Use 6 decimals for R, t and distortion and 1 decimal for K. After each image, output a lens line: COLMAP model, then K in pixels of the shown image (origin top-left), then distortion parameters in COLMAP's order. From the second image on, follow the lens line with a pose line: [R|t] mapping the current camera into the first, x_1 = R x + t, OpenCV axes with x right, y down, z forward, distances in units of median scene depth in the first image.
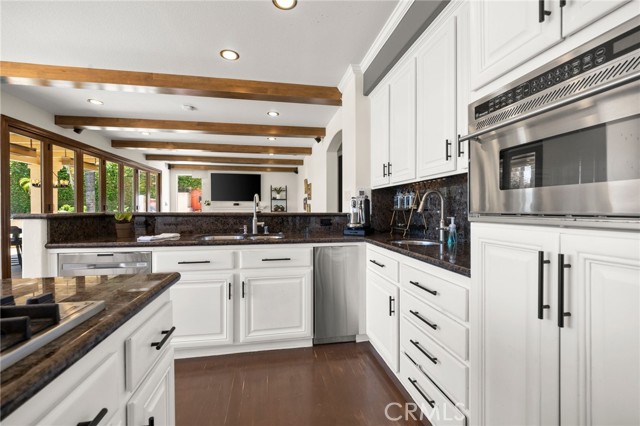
lens RADIAL K [[265.5, 0, 309.5], [0, 265.5, 207.2], [0, 0, 1]] dist [0.000204, 0.000643]
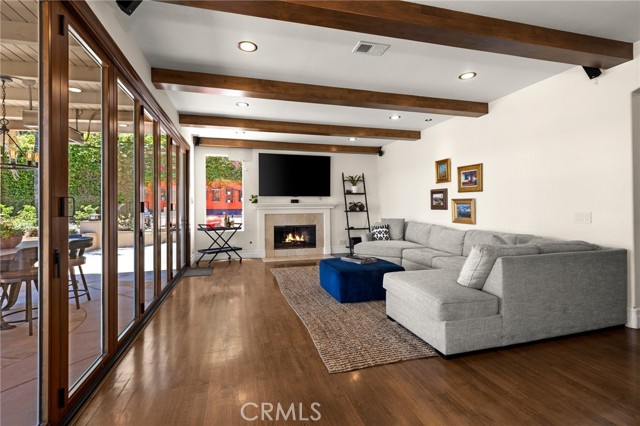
lens RADIAL K [[290.3, 0, 317.6], [0, 290.3, 208.4], [0, 0, 1]] dist [-0.002202, -0.000277]
pose [[0.993795, -0.008946, 0.110868, -0.297640], [0.007919, 0.999922, 0.009702, 0.001231], [-0.110946, -0.008764, 0.993788, 0.267486]]
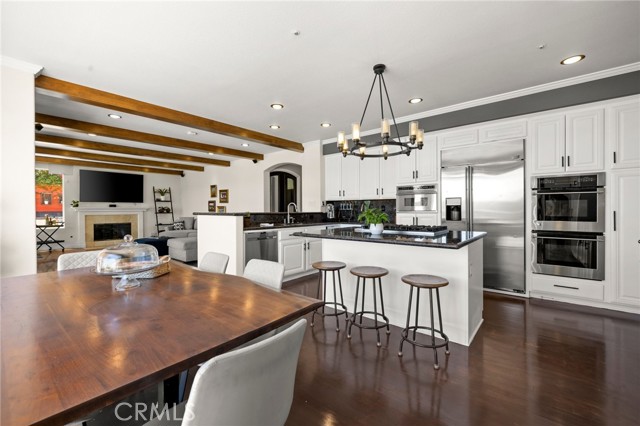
lens RADIAL K [[265.5, 0, 311.4], [0, 265.5, 210.8], [0, 0, 1]] dist [0.000204, 0.000643]
pose [[0.763775, -0.006518, 0.645449, -0.342113], [-0.000147, 0.999947, 0.010271, -0.002333], [-0.645482, -0.007940, 0.763734, -0.148277]]
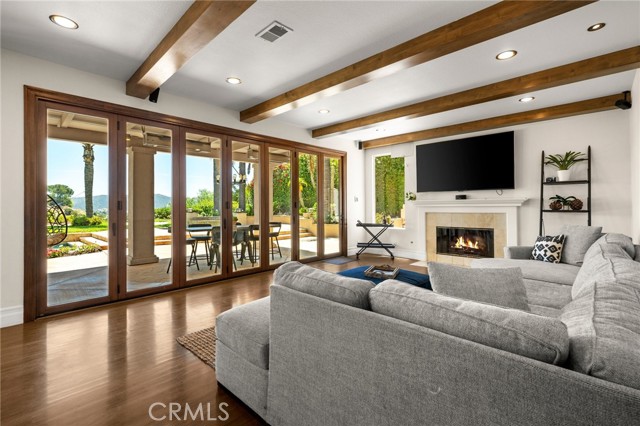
lens RADIAL K [[290.3, 0, 317.3], [0, 290.3, 208.8], [0, 0, 1]] dist [-0.002202, -0.000277]
pose [[0.602065, 0.002664, -0.798443, 0.014371], [0.009752, 0.999895, 0.010690, 0.003889], [0.798388, -0.014223, 0.601976, 0.414918]]
